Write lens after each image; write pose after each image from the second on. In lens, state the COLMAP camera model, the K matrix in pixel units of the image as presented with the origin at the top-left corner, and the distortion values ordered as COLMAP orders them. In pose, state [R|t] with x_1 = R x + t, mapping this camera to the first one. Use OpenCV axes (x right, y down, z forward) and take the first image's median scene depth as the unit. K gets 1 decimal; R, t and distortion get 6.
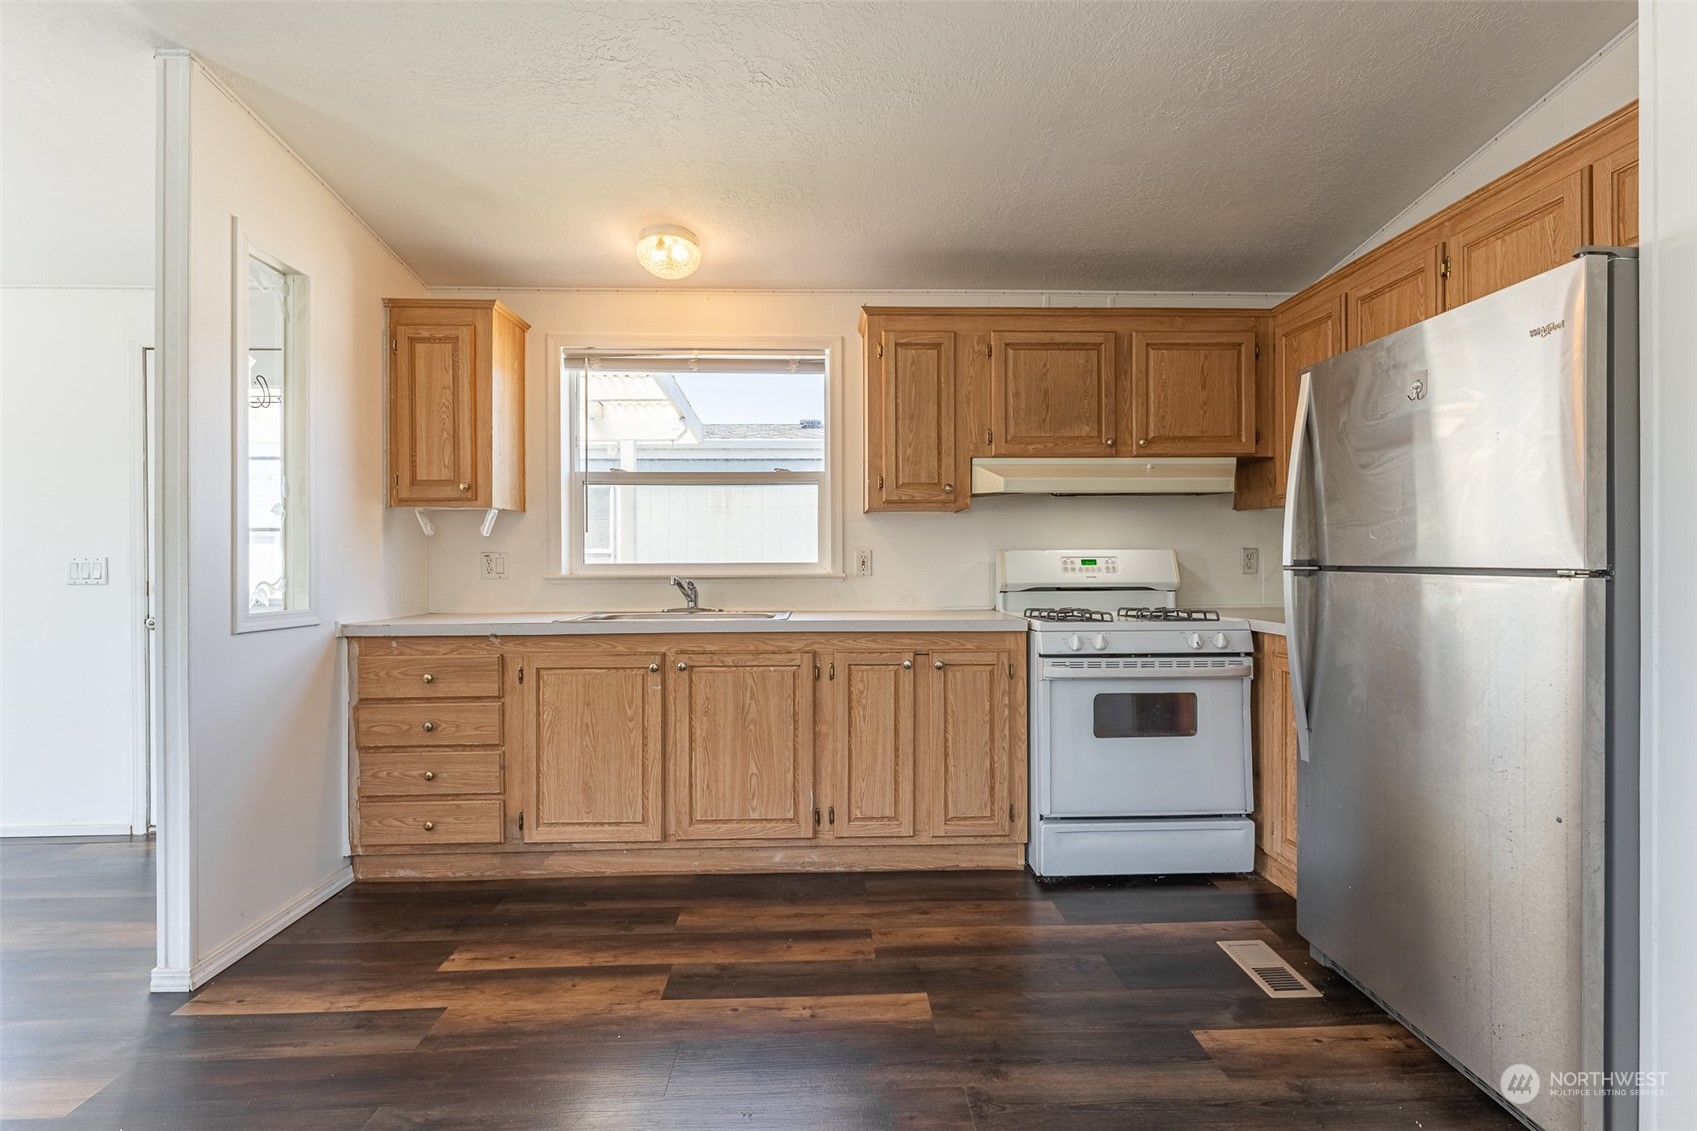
lens RADIAL K [[776.0, 0, 850.3], [0, 776.0, 563.1], [0, 0, 1]] dist [-0.006089, 0.001830]
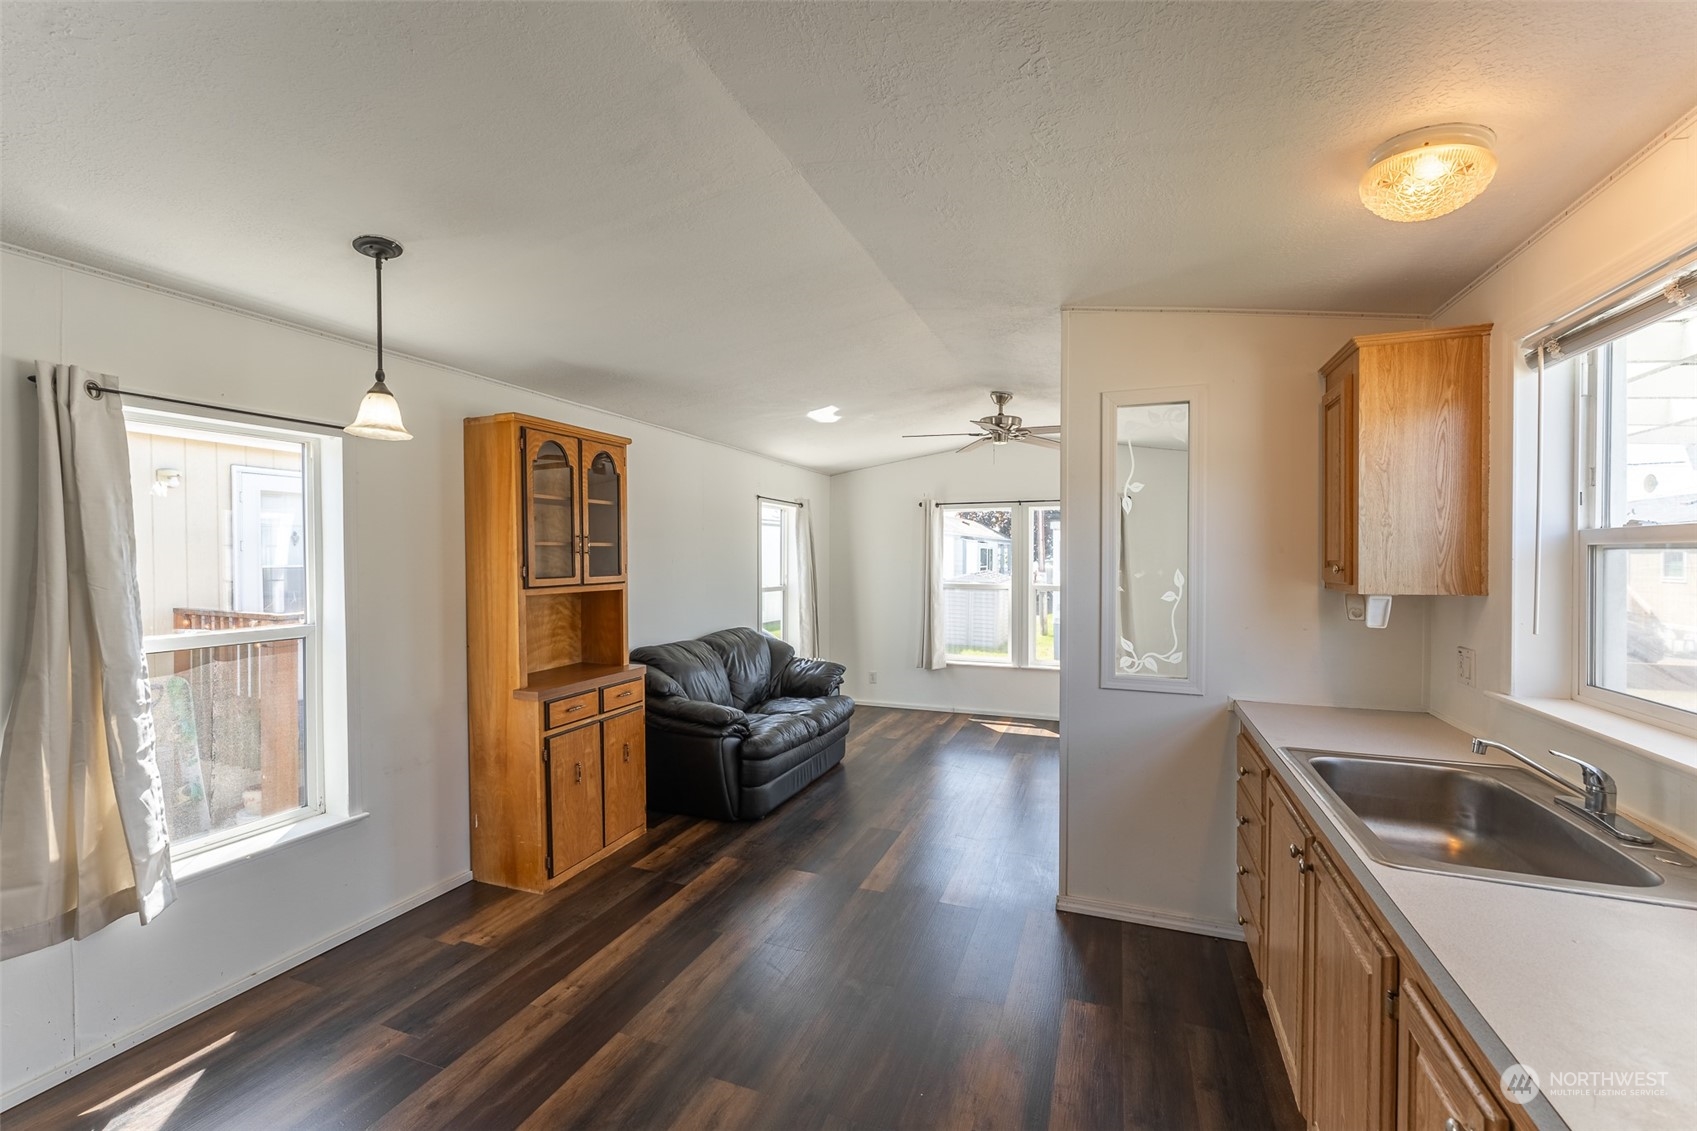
lens RADIAL K [[700.1, 0, 850.2], [0, 700.1, 562.6], [0, 0, 1]] dist [-0.009553, 0.001679]
pose [[-0.392219, 0.008070, -0.919837, 0.448665], [-0.004179, 0.999936, 0.010555, -0.119766], [0.919863, 0.007984, -0.392160, 0.858895]]
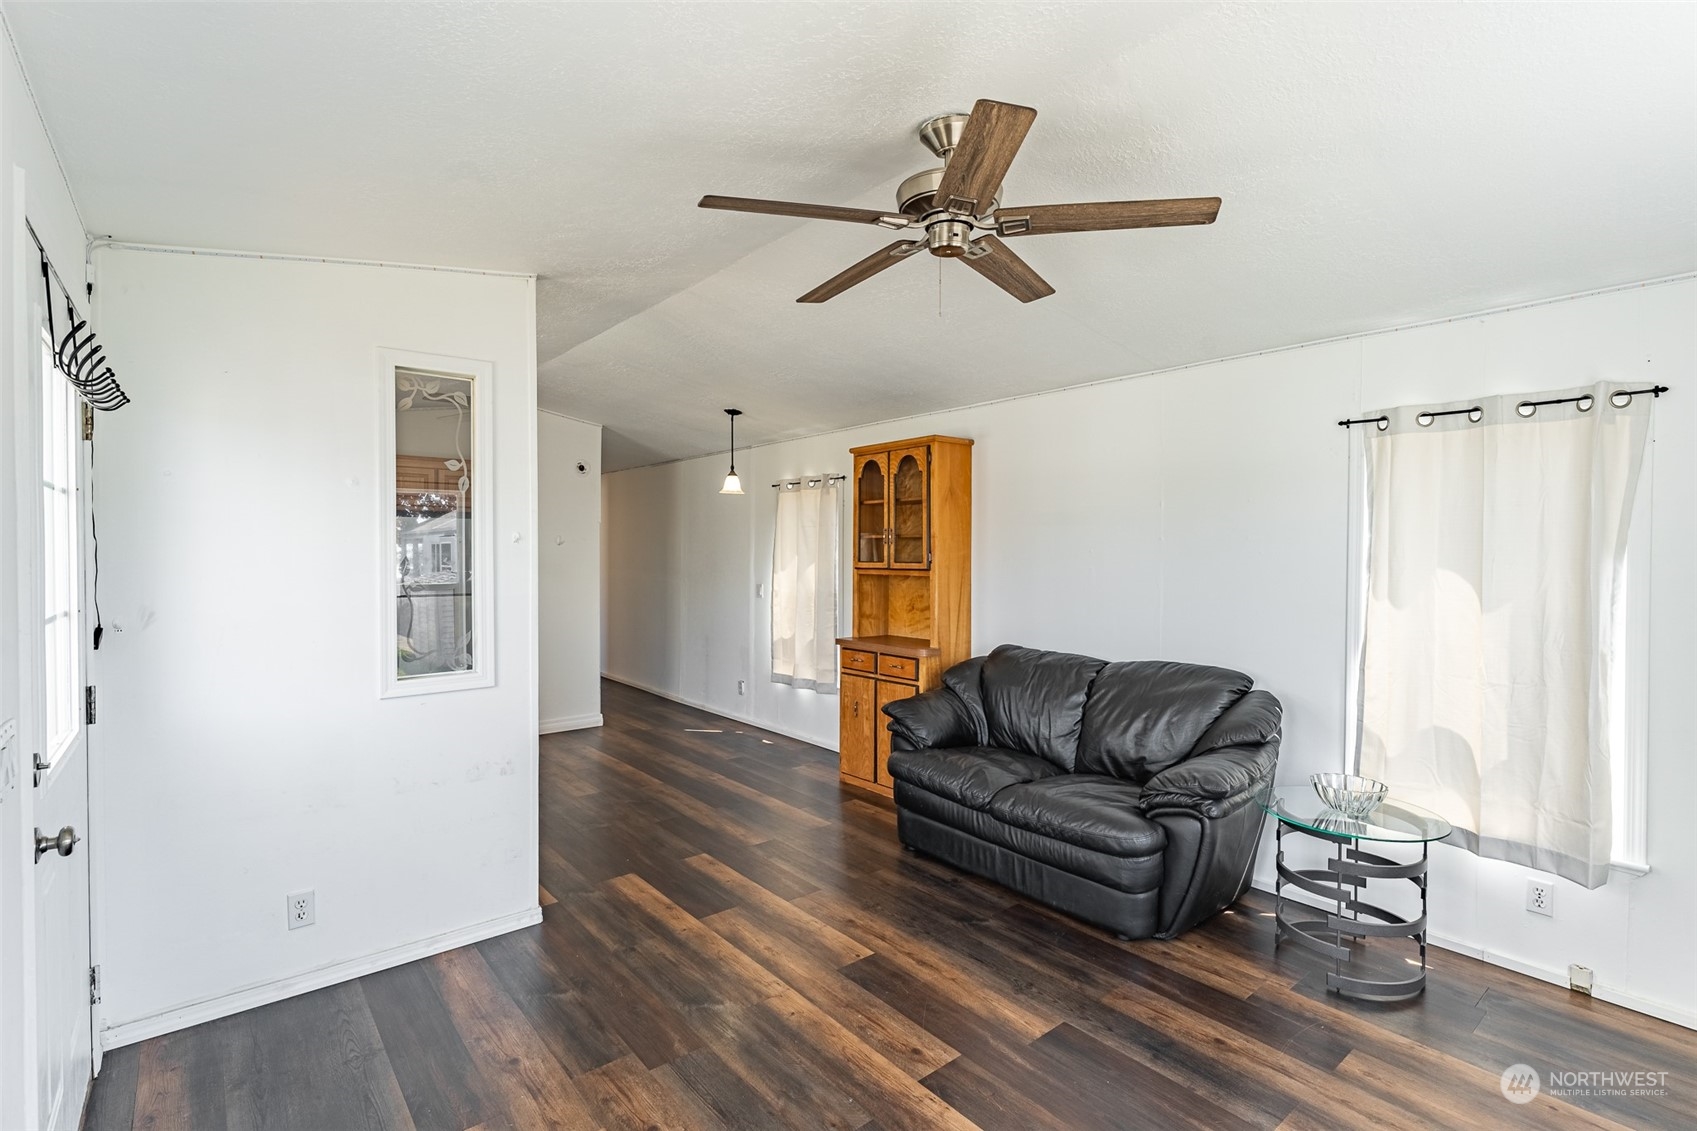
lens RADIAL K [[776.0, 0, 856.6], [0, 776.0, 572.5], [0, 0, 1]] dist [-0.006089, 0.001830]
pose [[-0.609488, -0.015163, 0.792650, -1.767423], [0.006019, 0.999700, 0.023752, -0.099082], [-0.792772, 0.019247, -0.609214, 1.030842]]
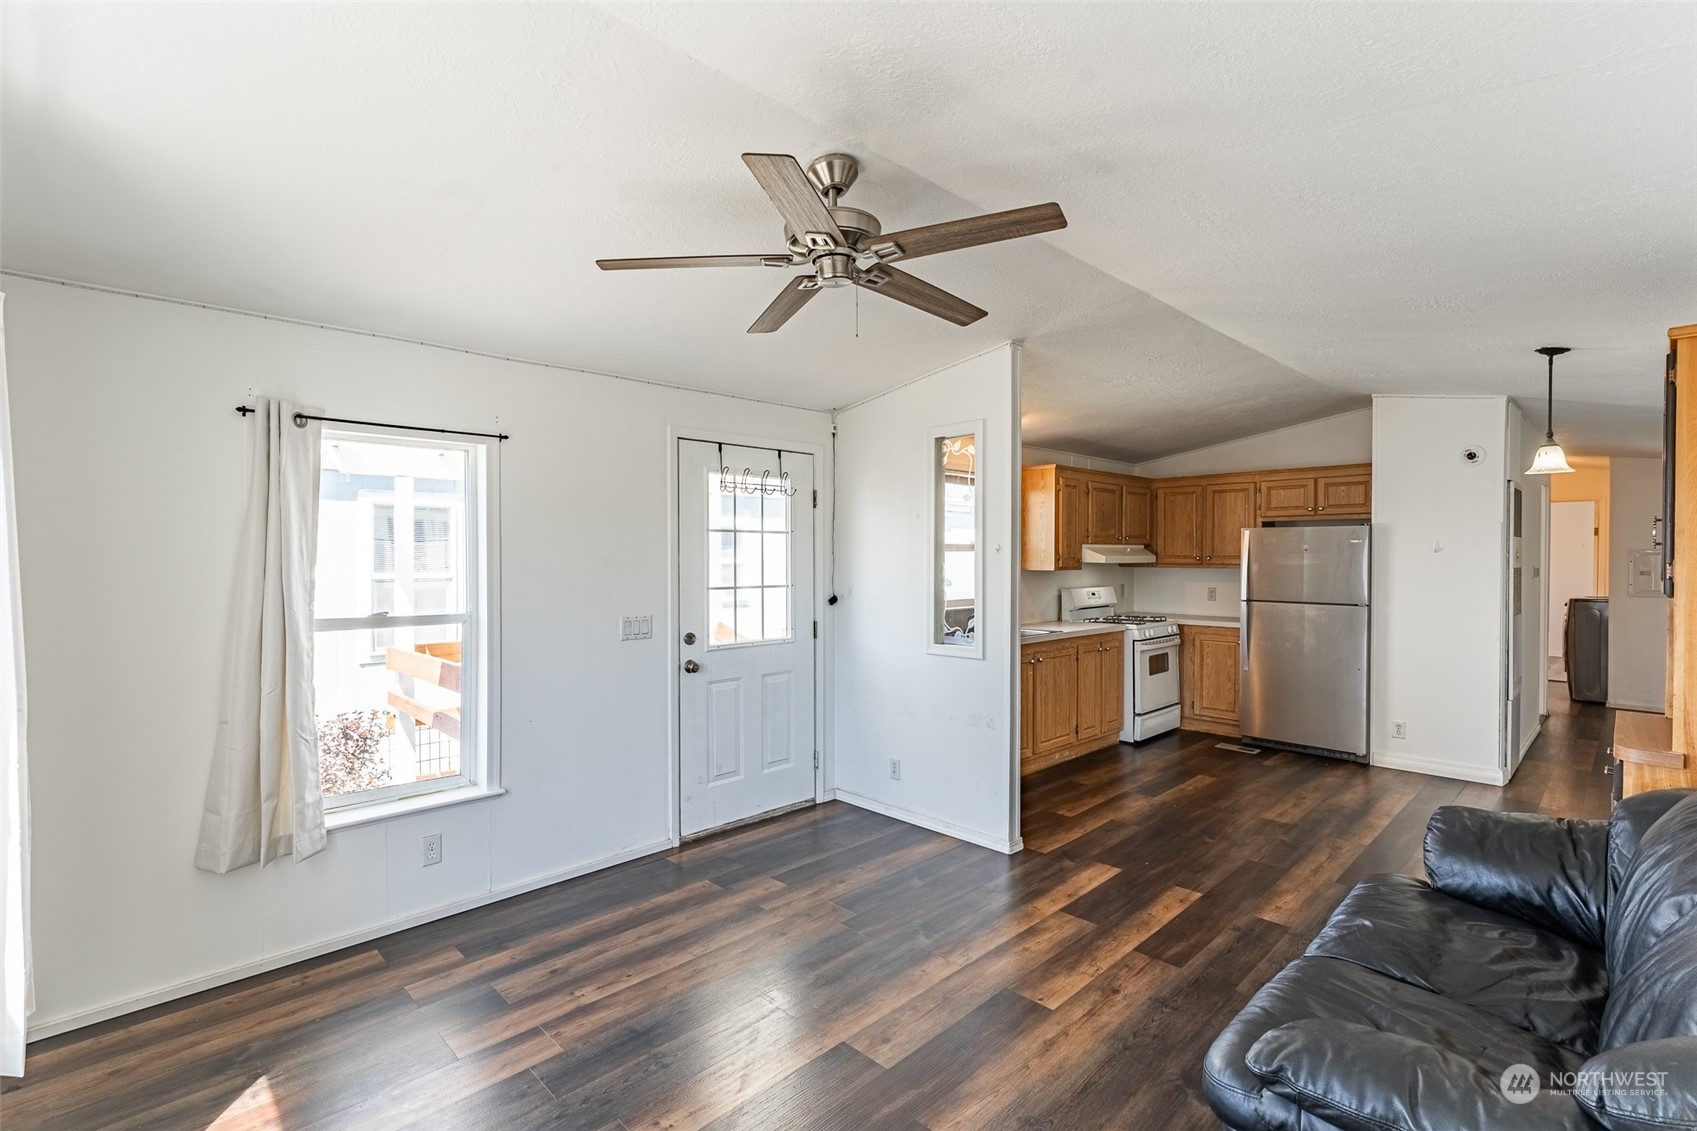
lens RADIAL K [[776.0, 0, 847.5], [0, 776.0, 561.9], [0, 0, 1]] dist [-0.006089, 0.001830]
pose [[0.740814, -0.001313, 0.671709, -1.773015], [-0.000453, 0.999997, 0.002454, -0.104748], [-0.671710, -0.002122, 0.740811, -0.071564]]
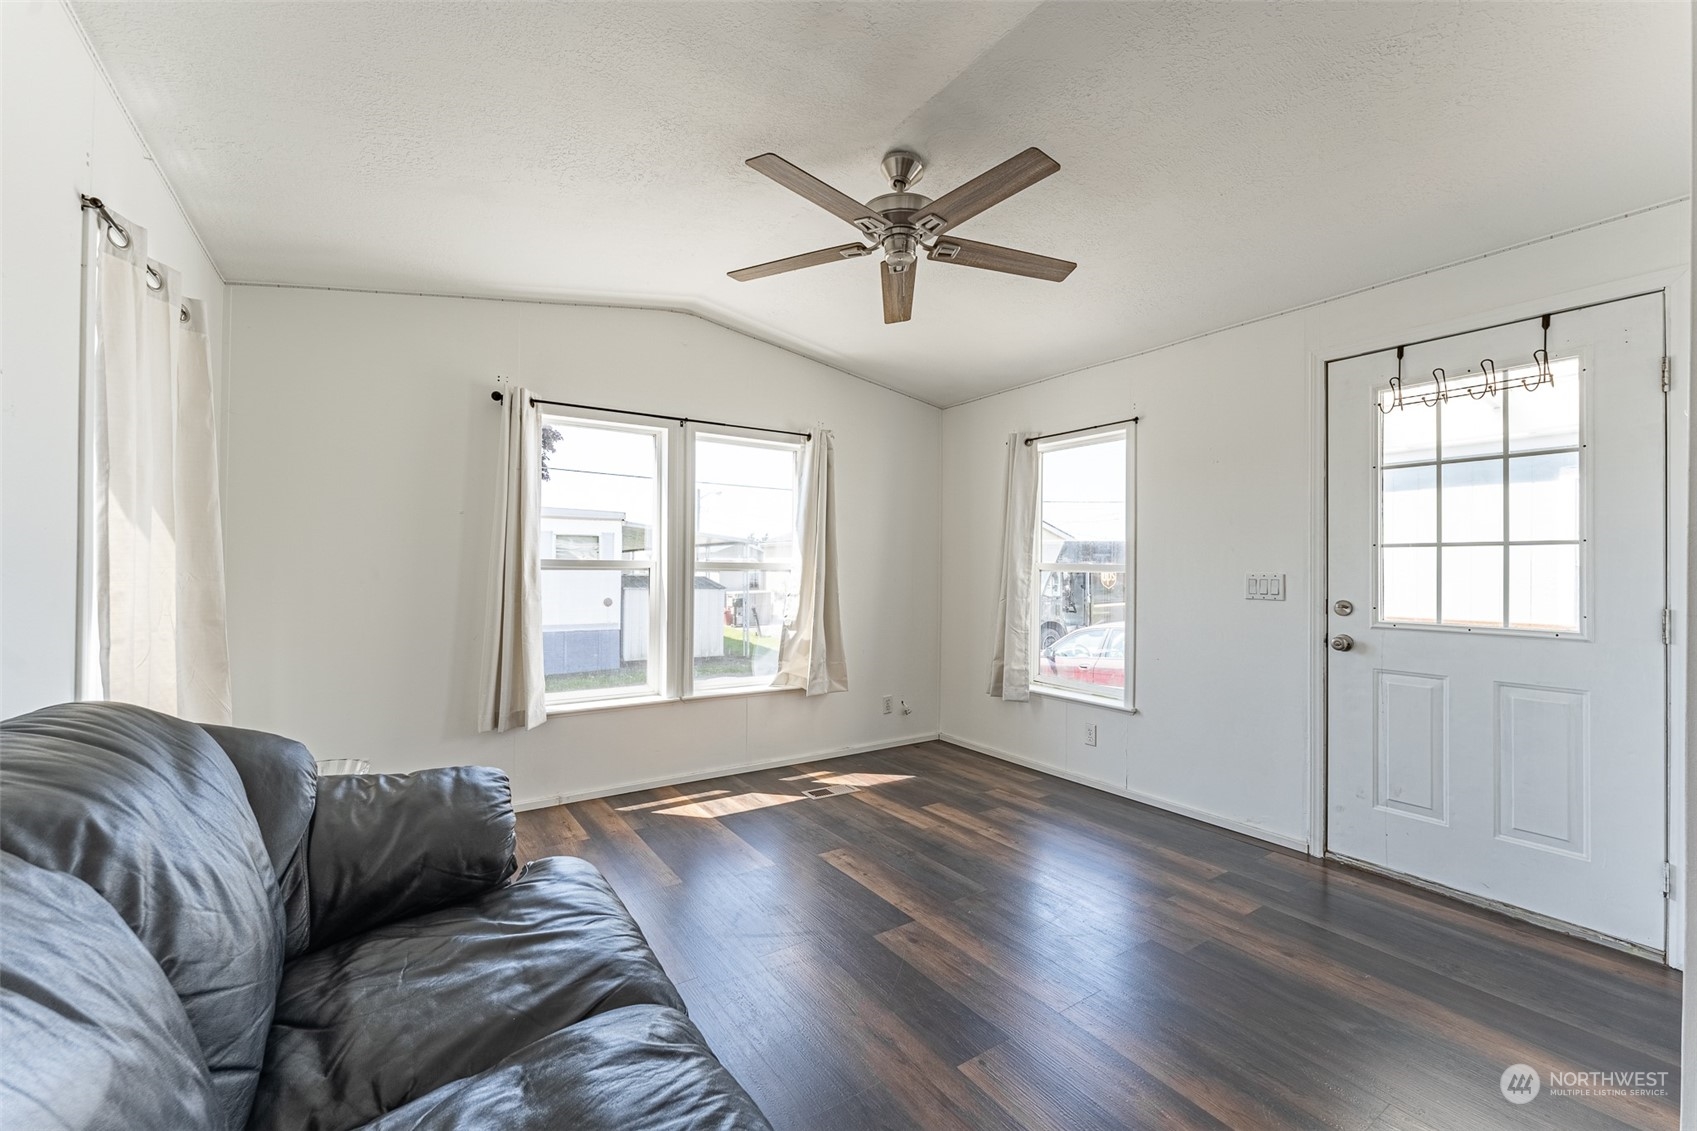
lens RADIAL K [[700.1, 0, 854.4], [0, 700.1, 565.4], [0, 0, 1]] dist [-0.009553, 0.001679]
pose [[0.523864, 0.004361, -0.851791, -0.549738], [-0.010364, 0.999946, -0.001255, -0.014393], [0.851739, 0.009485, 0.523881, 0.034839]]
